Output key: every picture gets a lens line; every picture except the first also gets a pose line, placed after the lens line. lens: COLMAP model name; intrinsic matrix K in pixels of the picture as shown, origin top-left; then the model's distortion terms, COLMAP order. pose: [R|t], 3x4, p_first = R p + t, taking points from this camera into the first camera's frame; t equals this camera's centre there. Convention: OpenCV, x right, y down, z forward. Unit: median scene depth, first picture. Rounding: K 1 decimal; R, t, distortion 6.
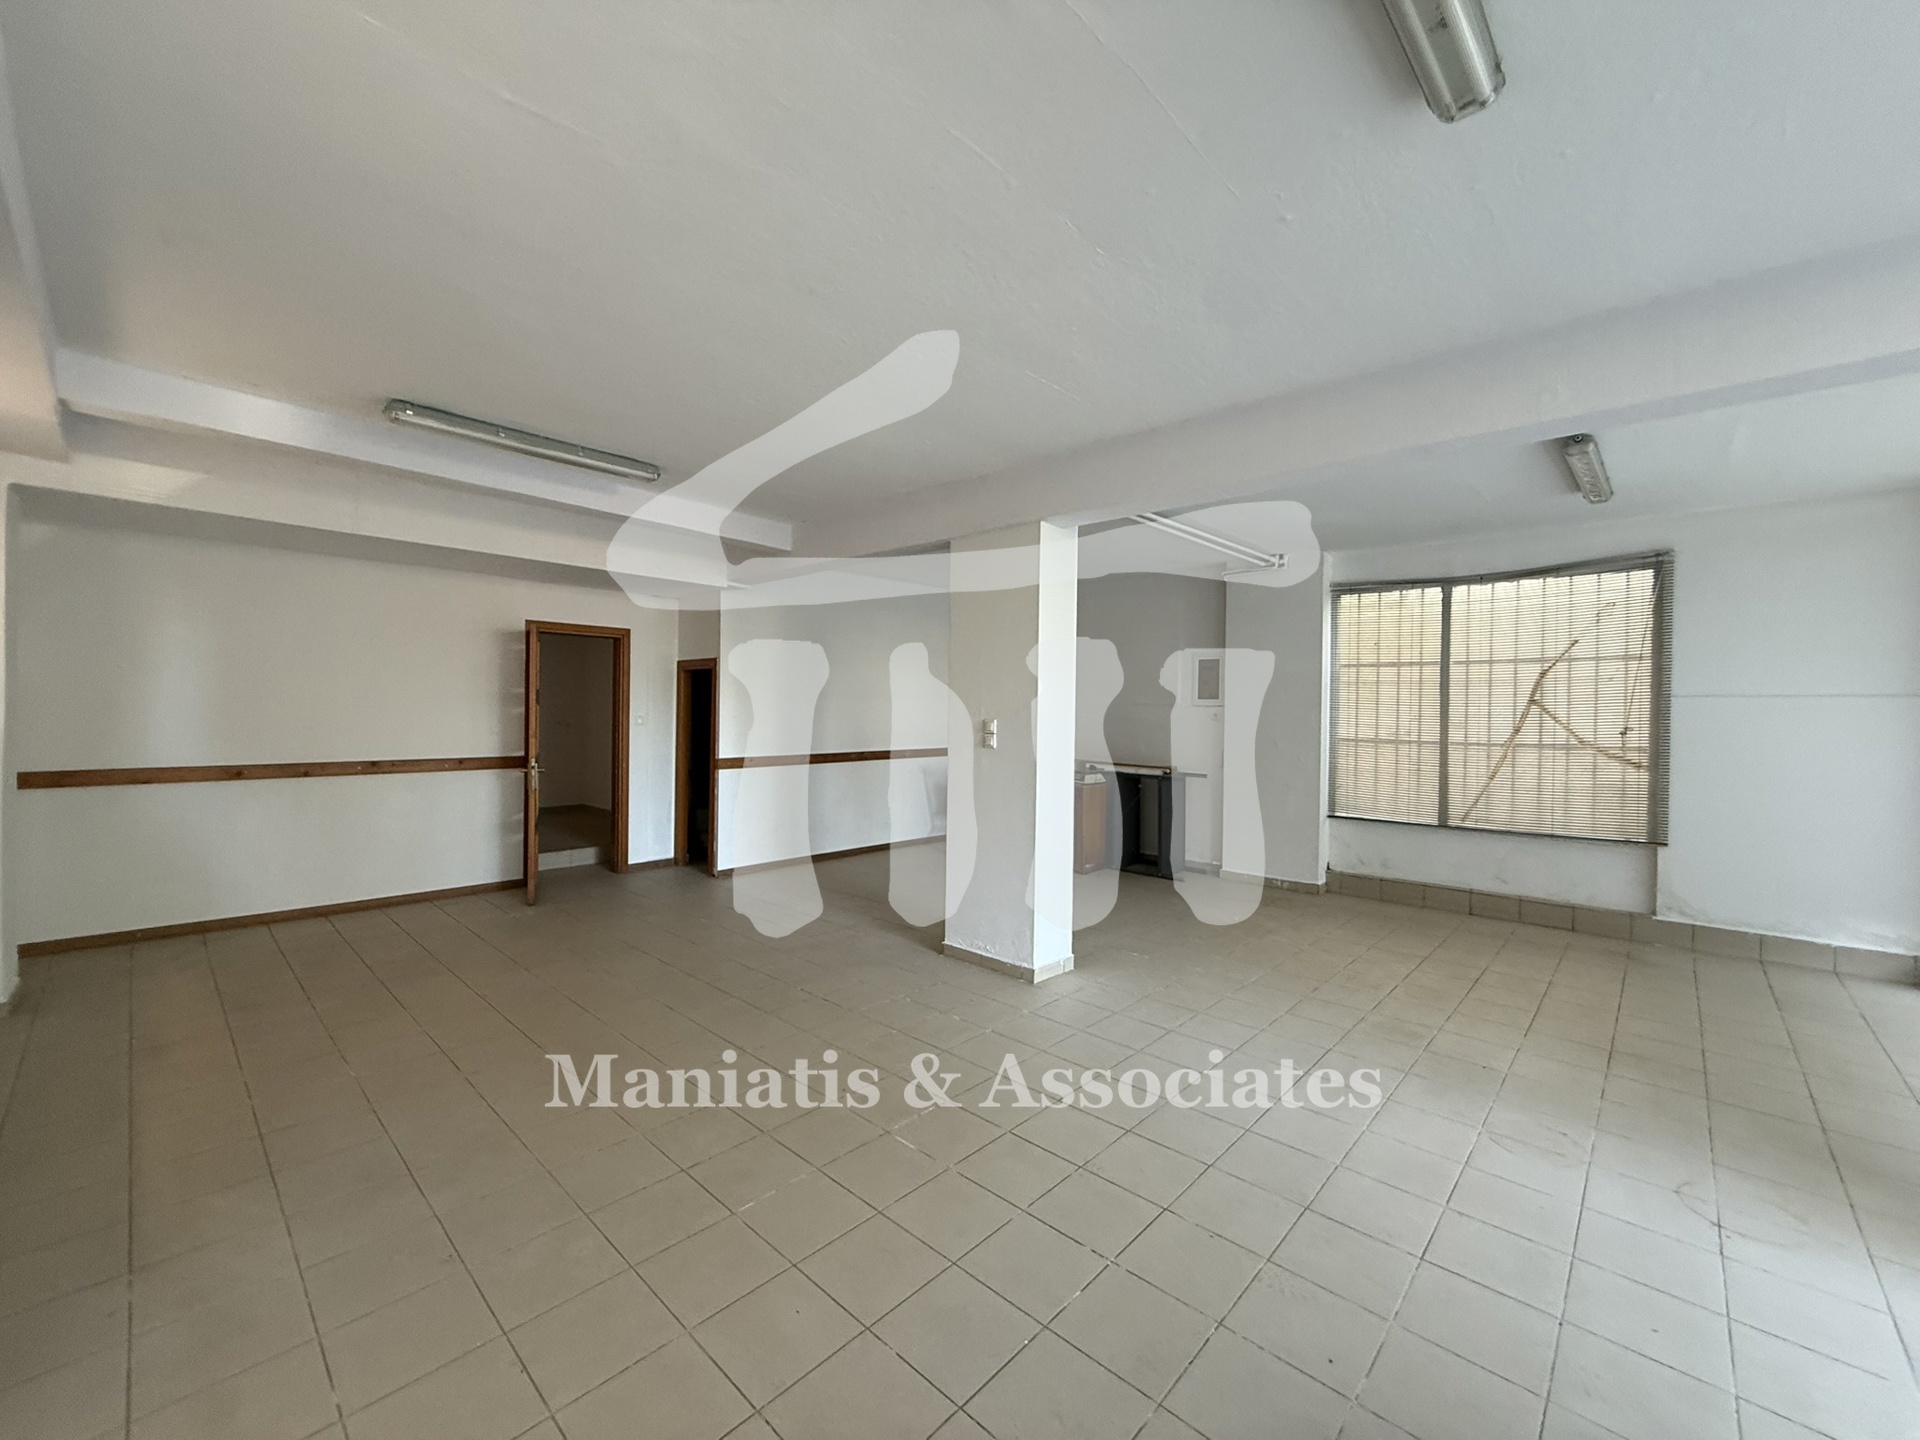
lens RADIAL K [[763.6, 0, 954.8], [0, 763.6, 719.2], [0, 0, 1]] dist [-0.001164, -0.000123]
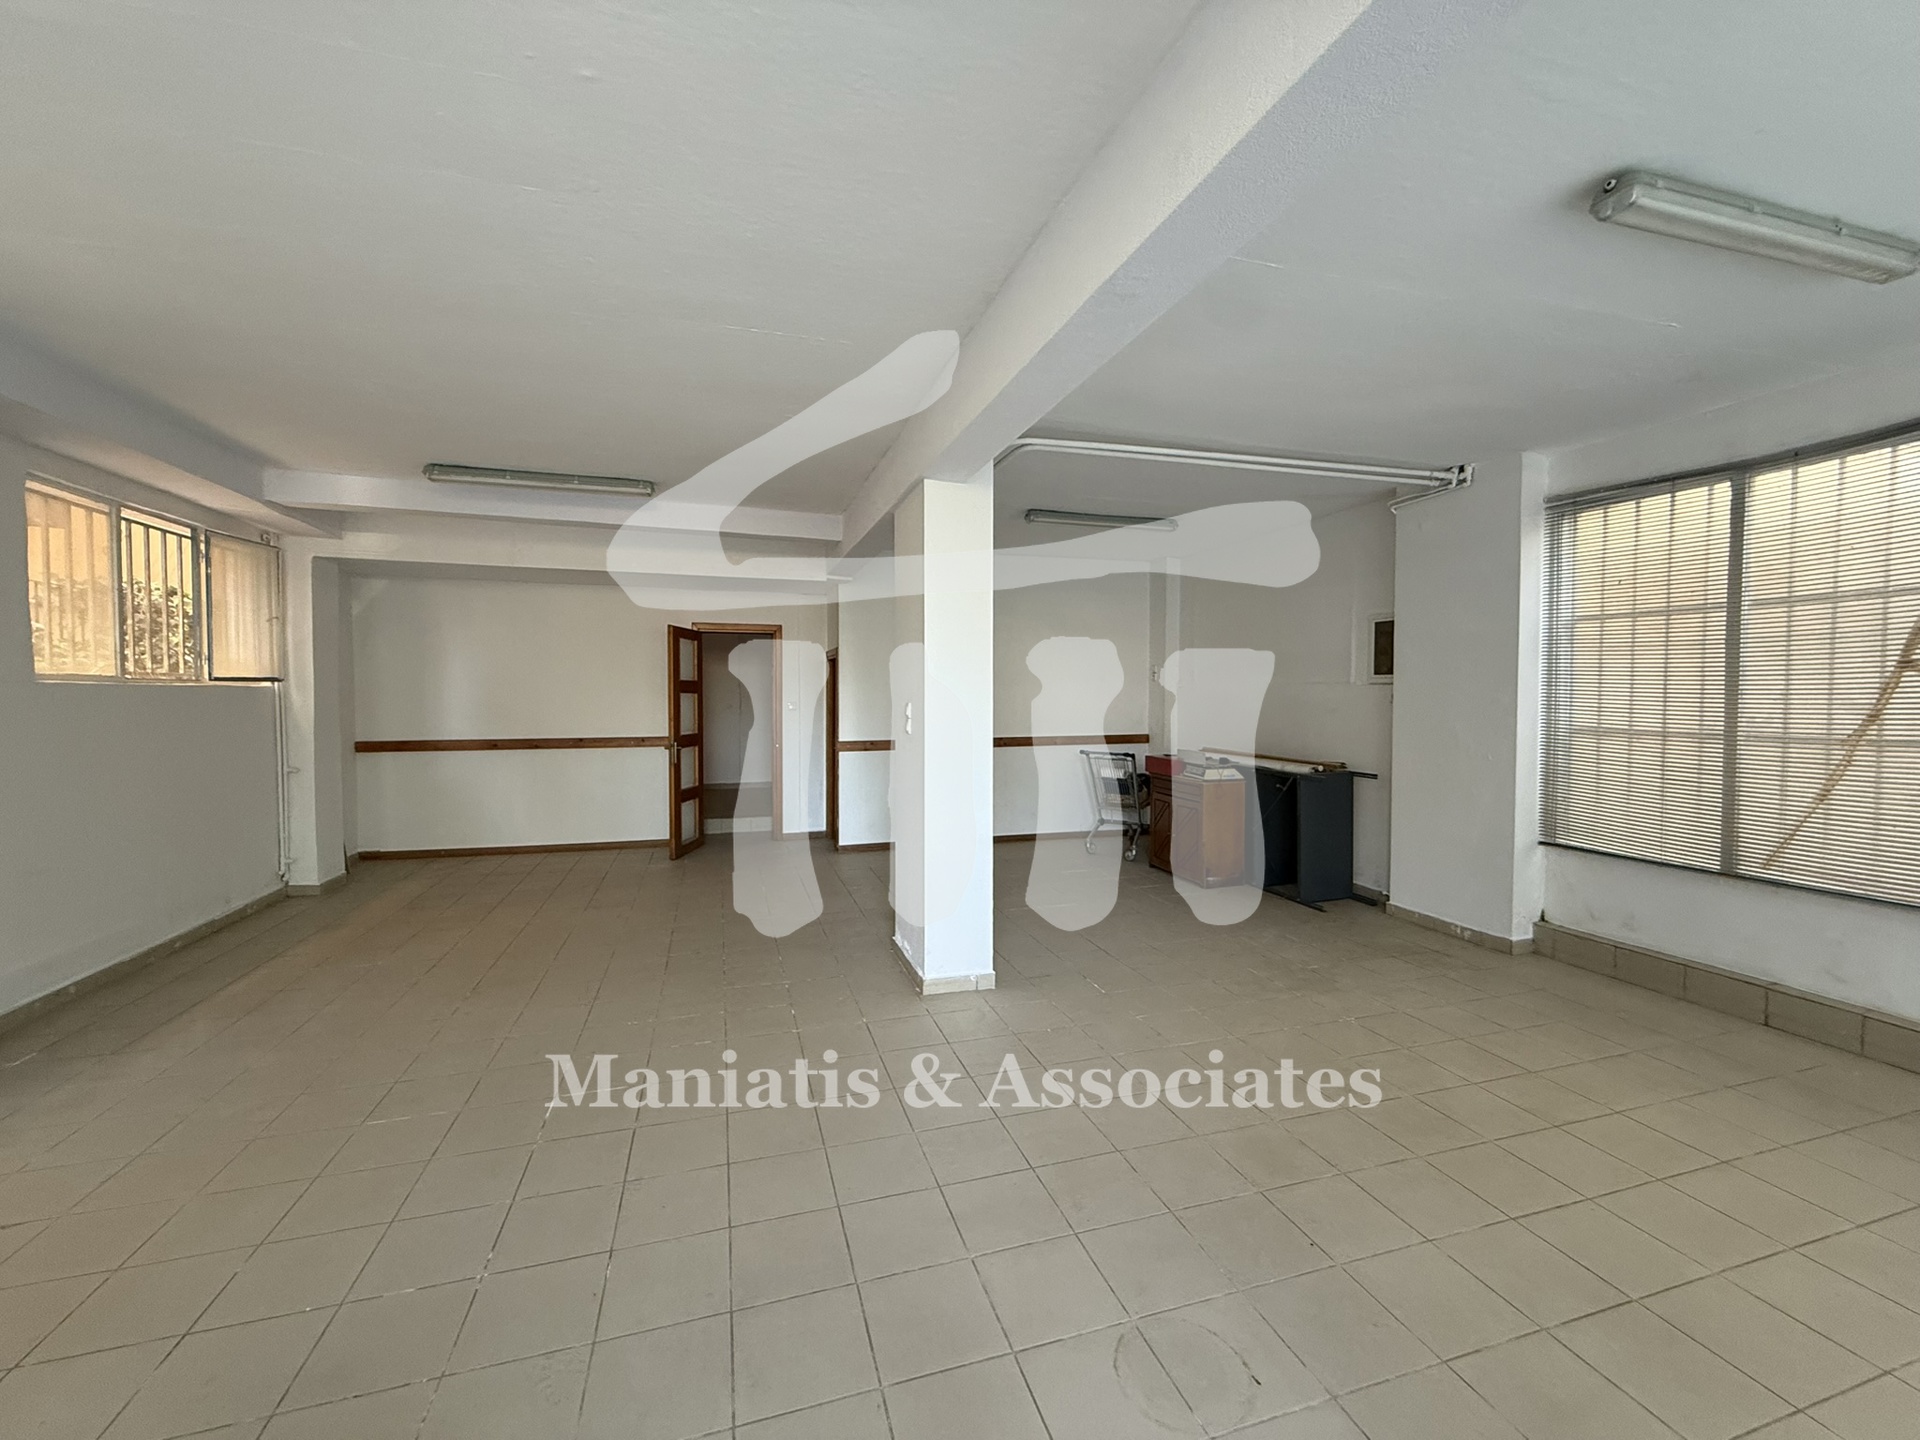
lens RADIAL K [[763.6, 0, 956.0], [0, 763.6, 720.4], [0, 0, 1]] dist [-0.001164, -0.000123]
pose [[0.867884, 0.004612, -0.496745, 0.437498], [0.005264, 0.999815, 0.018480, 0.003698], [0.496739, -0.018653, 0.867700, 0.180758]]
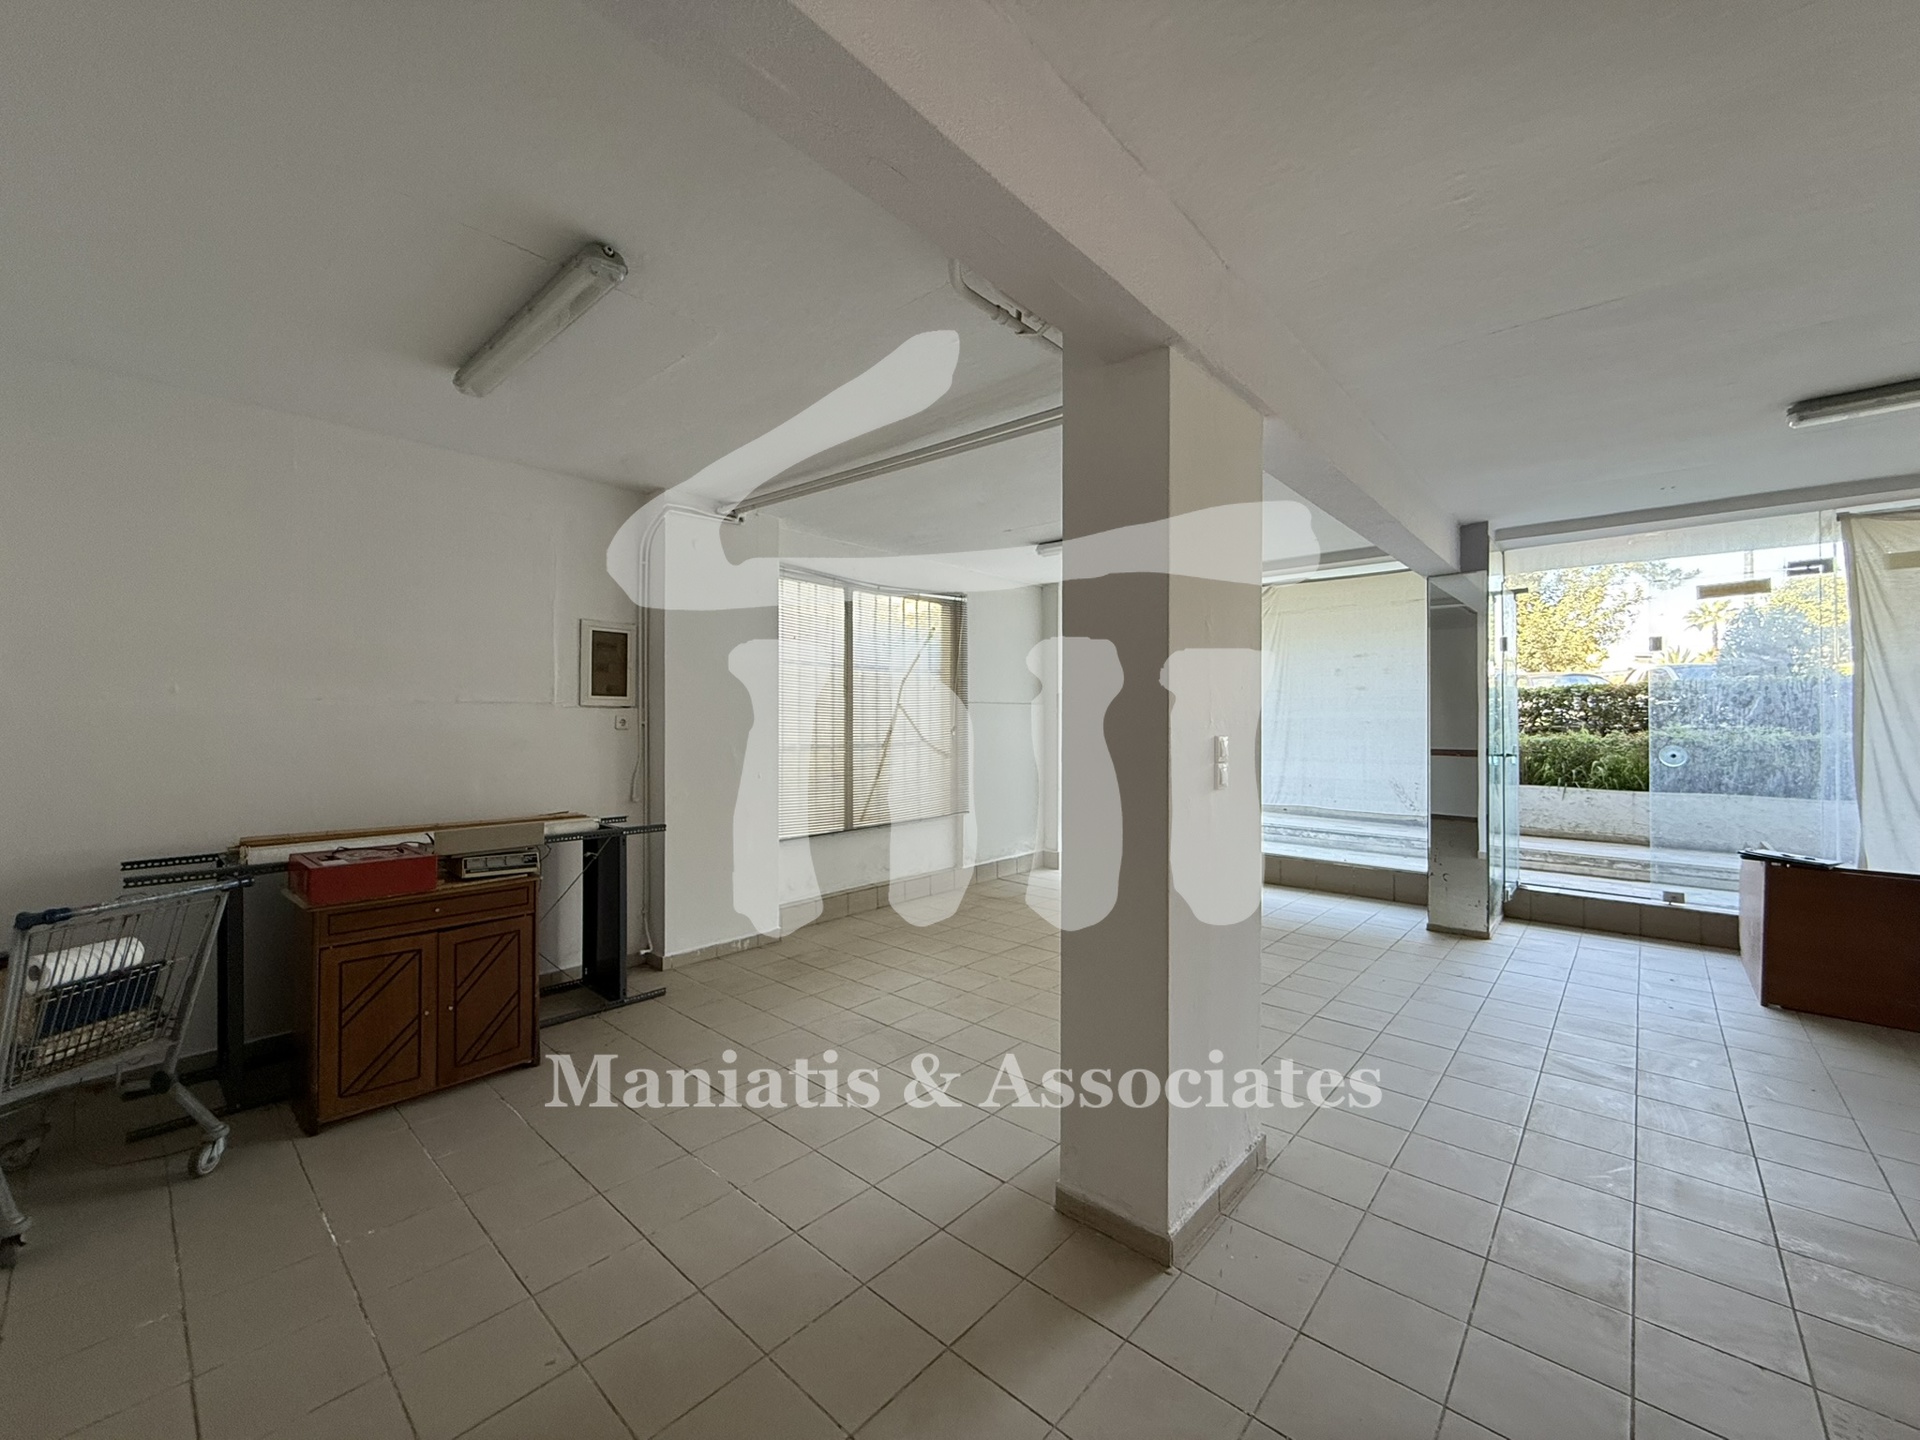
lens RADIAL K [[763.6, 0, 955.9], [0, 763.6, 717.9], [0, 0, 1]] dist [-0.001164, -0.000123]
pose [[-0.019161, -0.010212, 0.999764, -0.382079], [0.009595, 0.999900, 0.010397, -0.015434], [-0.999770, 0.009792, -0.019061, 0.944400]]
